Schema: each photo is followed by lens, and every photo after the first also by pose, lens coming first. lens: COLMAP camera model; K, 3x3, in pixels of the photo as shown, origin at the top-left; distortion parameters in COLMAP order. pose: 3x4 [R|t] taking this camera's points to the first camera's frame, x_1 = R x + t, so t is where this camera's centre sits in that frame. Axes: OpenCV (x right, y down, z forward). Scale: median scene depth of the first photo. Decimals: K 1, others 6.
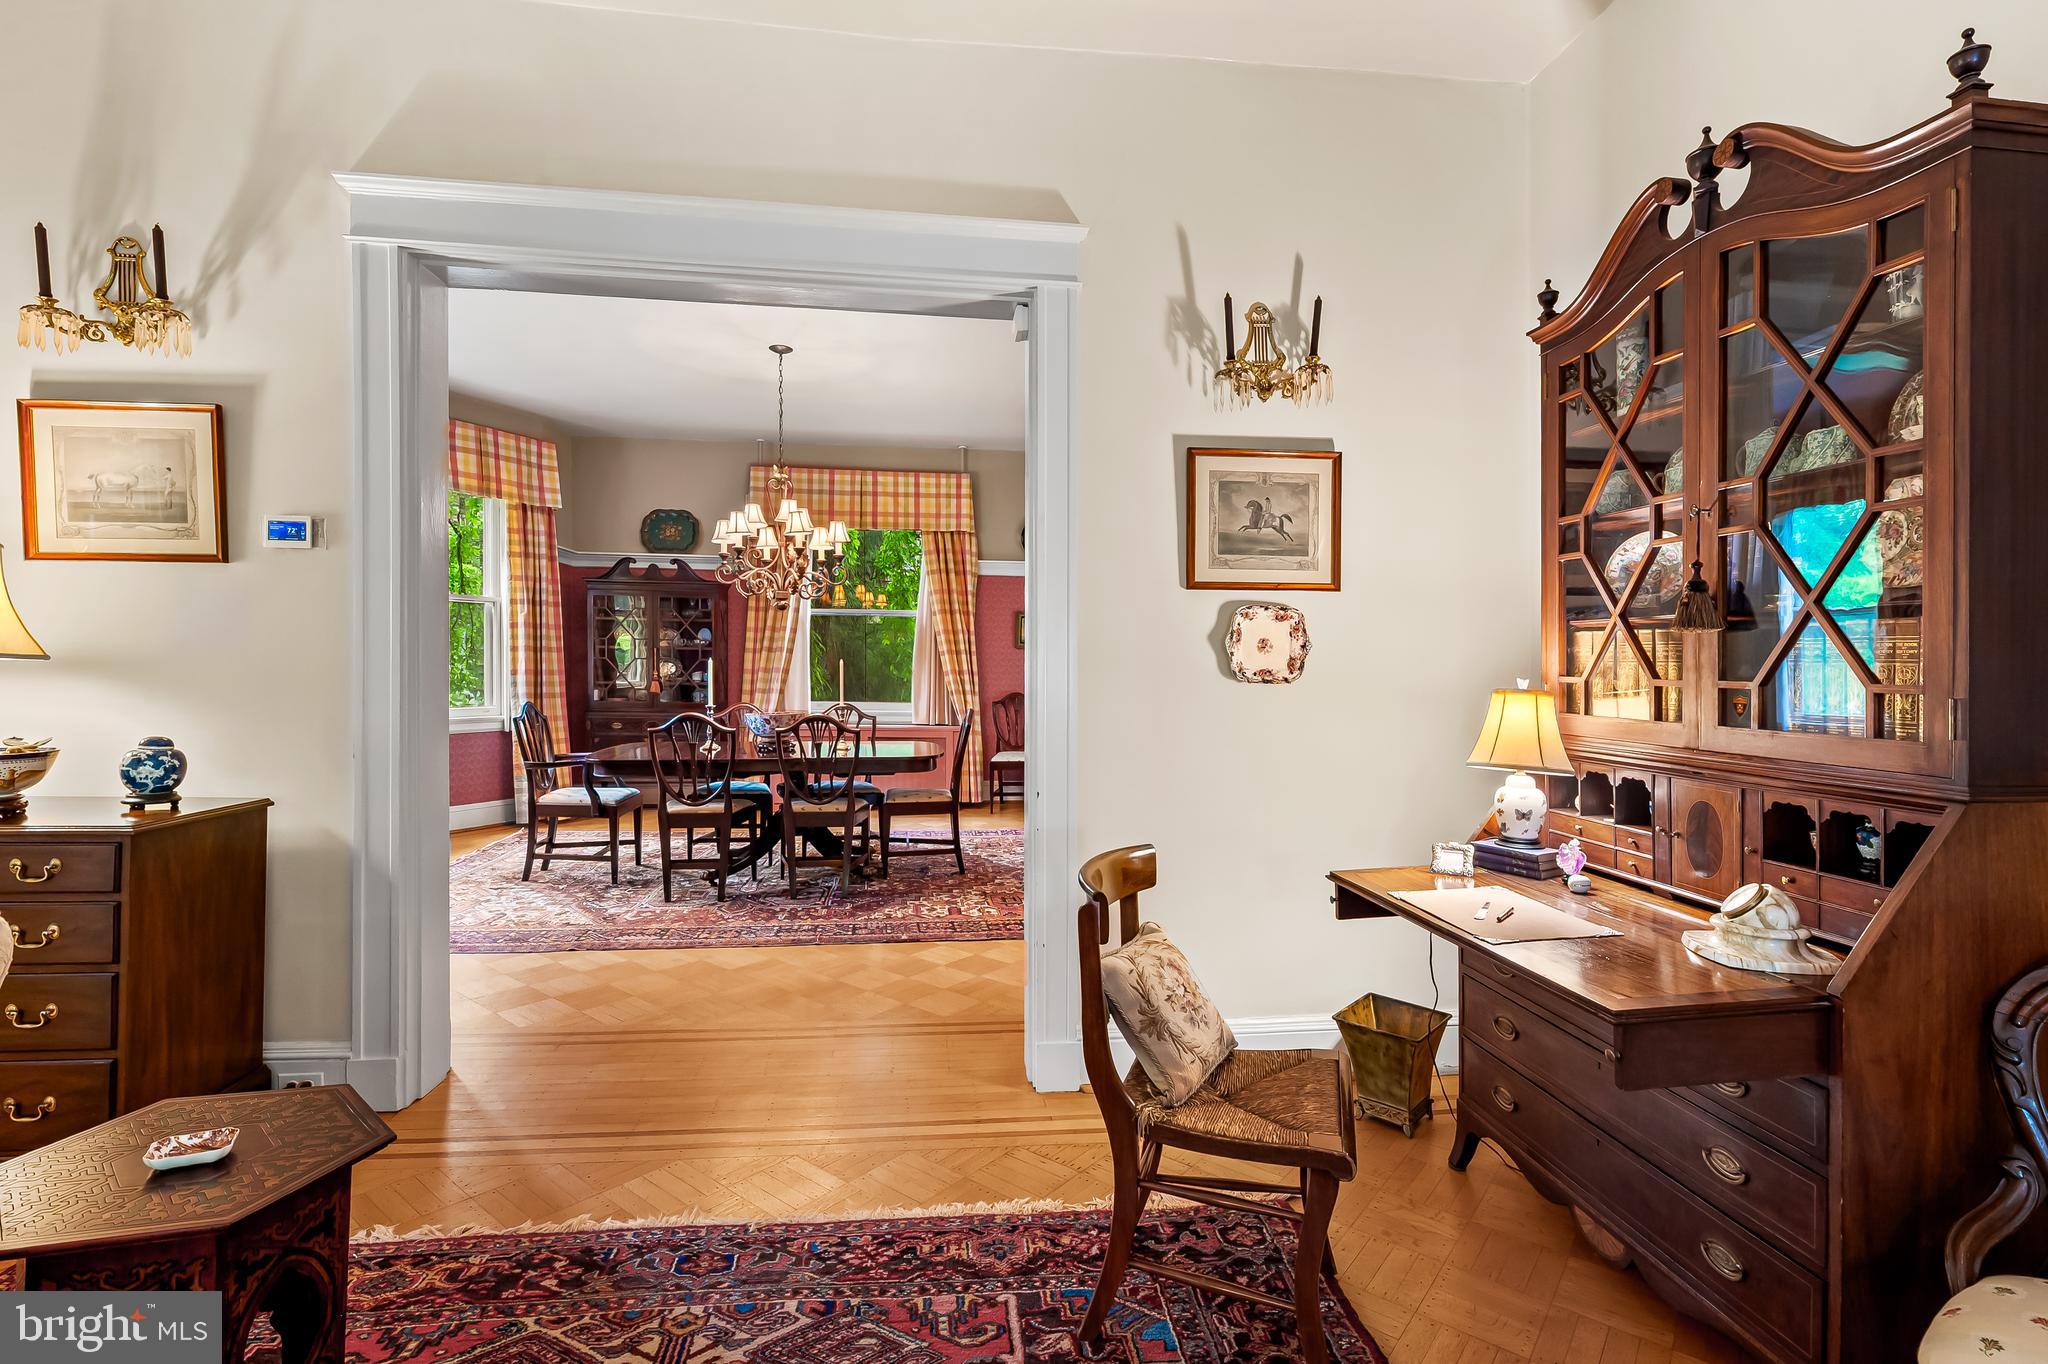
lens RADIAL K [[949.0, 0, 1030.3], [0, 949.0, 679.5], [0, 0, 1]] dist [0.009028, -0.004995]
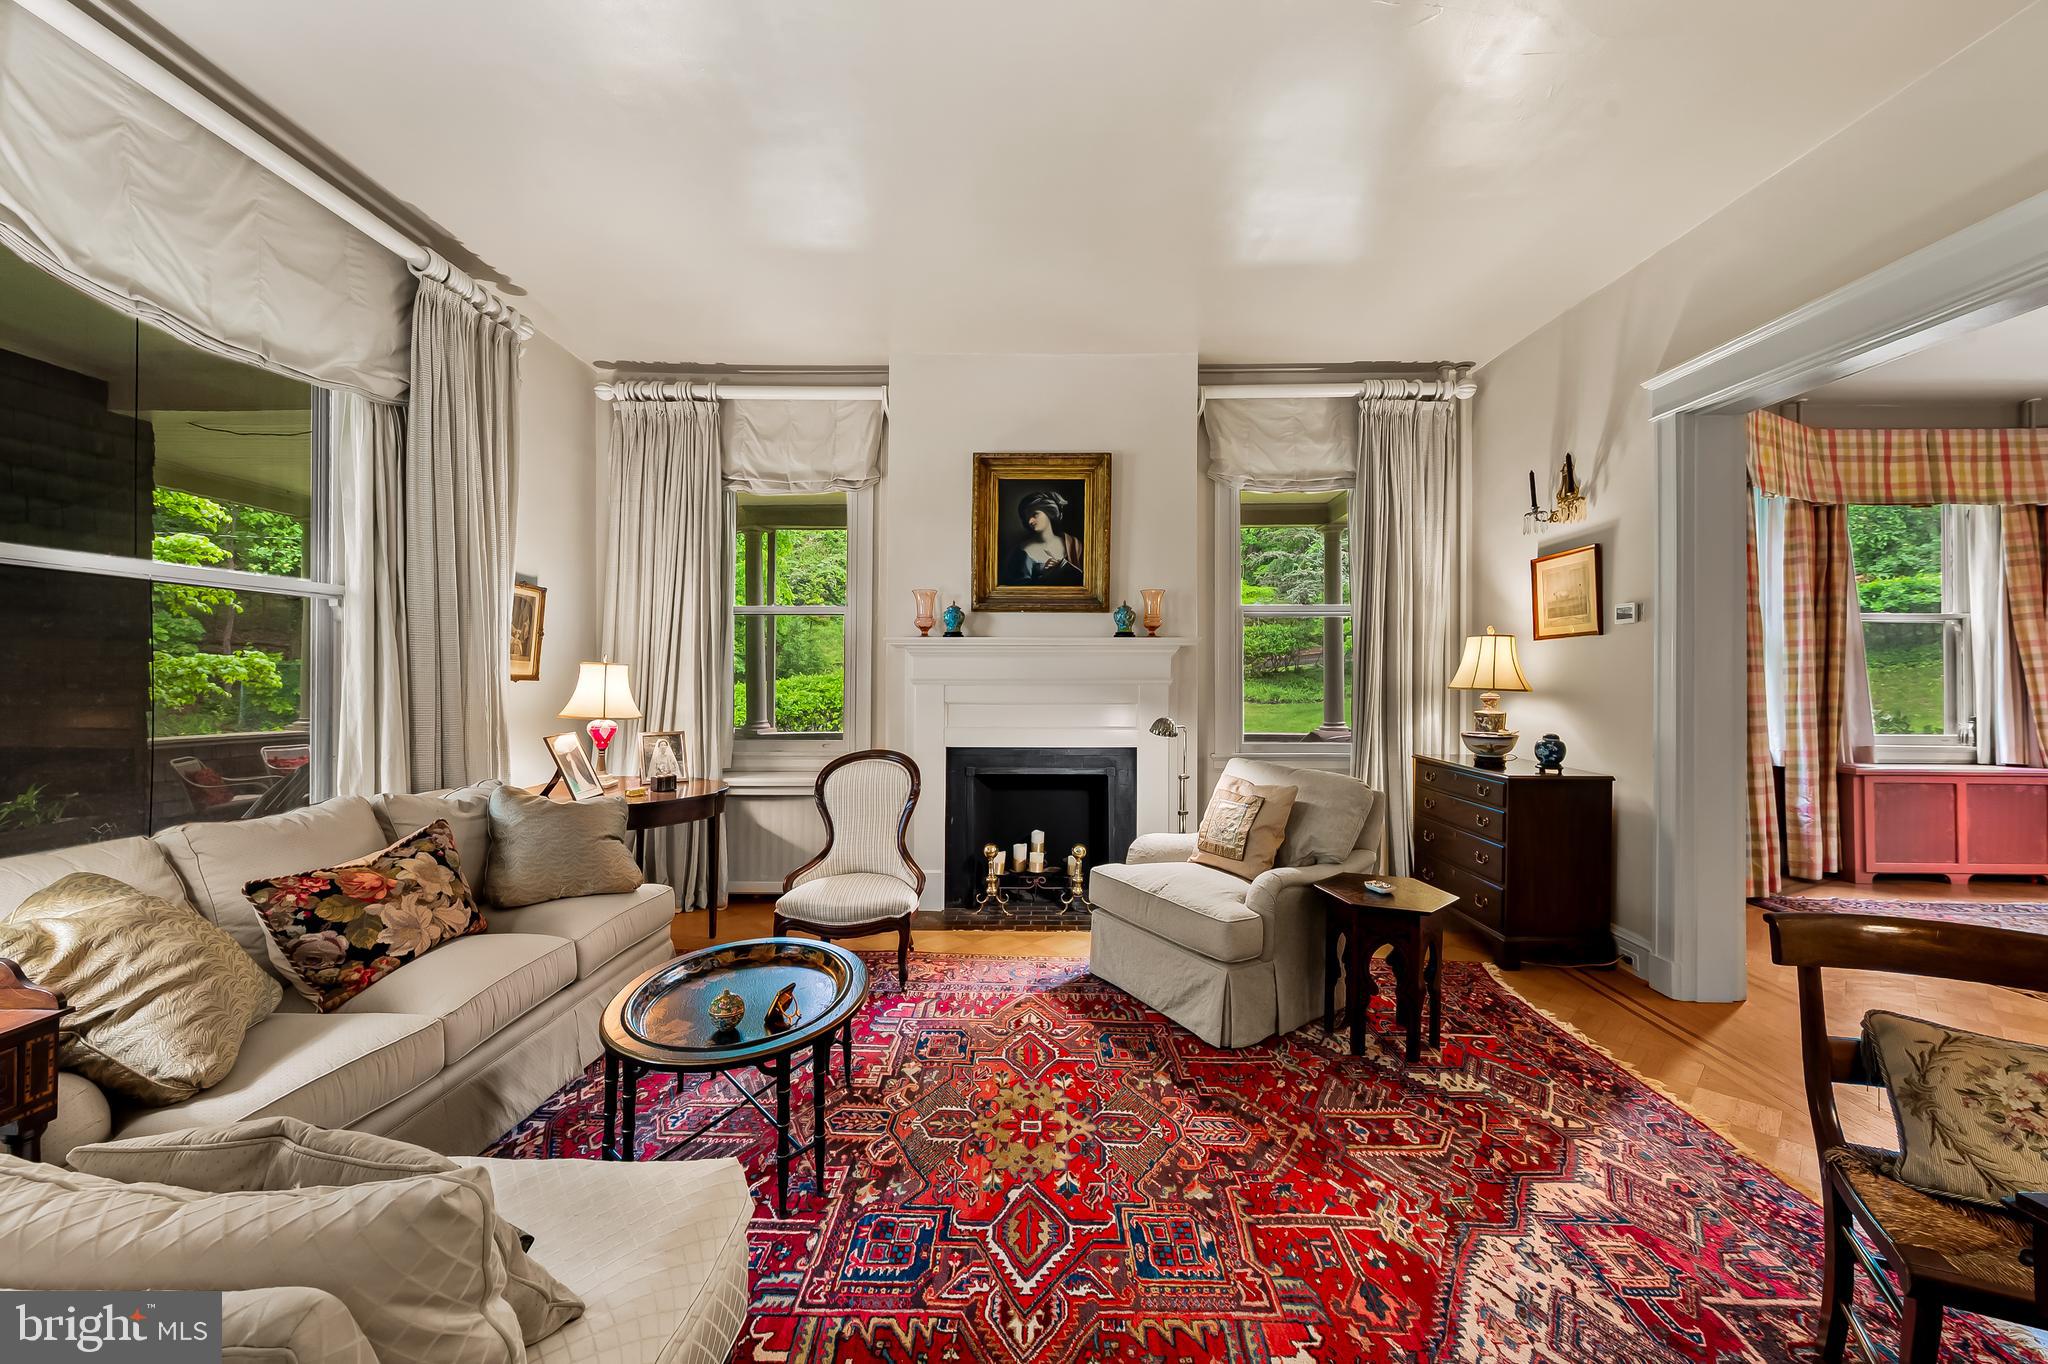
lens RADIAL K [[827.7, 0, 1035.7], [0, 827.7, 680.2], [0, 0, 1]] dist [0.011660, -0.000625]
pose [[-0.113183, -0.003749, -0.993567, 0.357535], [-0.016034, 0.999870, -0.001946, -0.010532], [0.993445, 0.015711, -0.113229, 0.078694]]
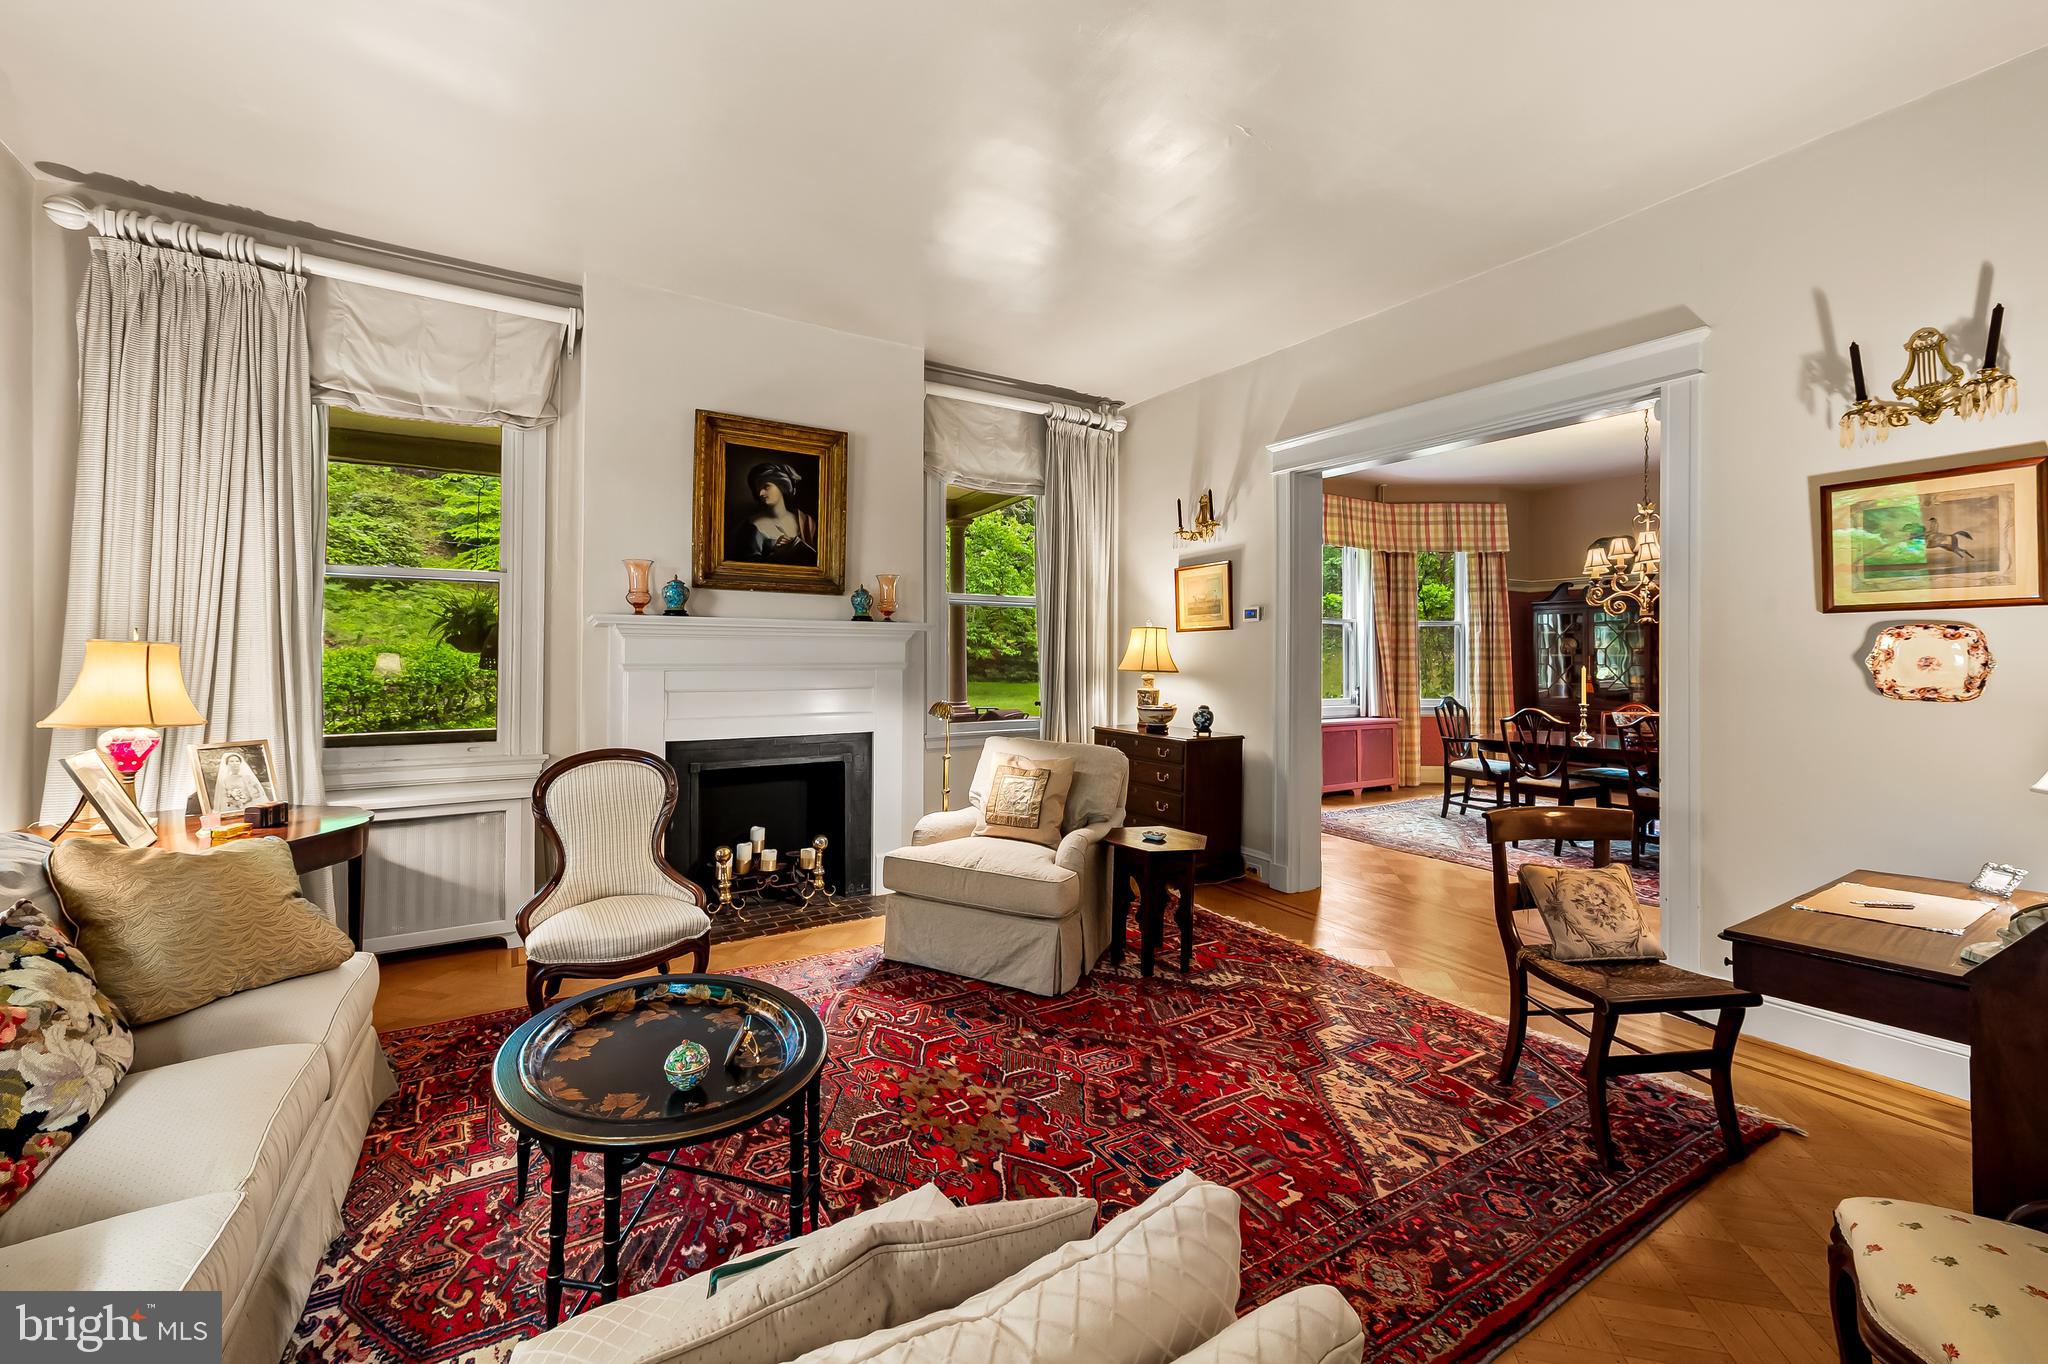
lens RADIAL K [[827.7, 0, 1039.9], [0, 827.7, 666.7], [0, 0, 1]] dist [0.011660, -0.000625]
pose [[0.447188, 0.001170, -0.894439, 0.338457], [-0.010938, 0.999932, -0.004161, -0.009938], [0.894373, 0.011644, 0.447170, -0.136060]]
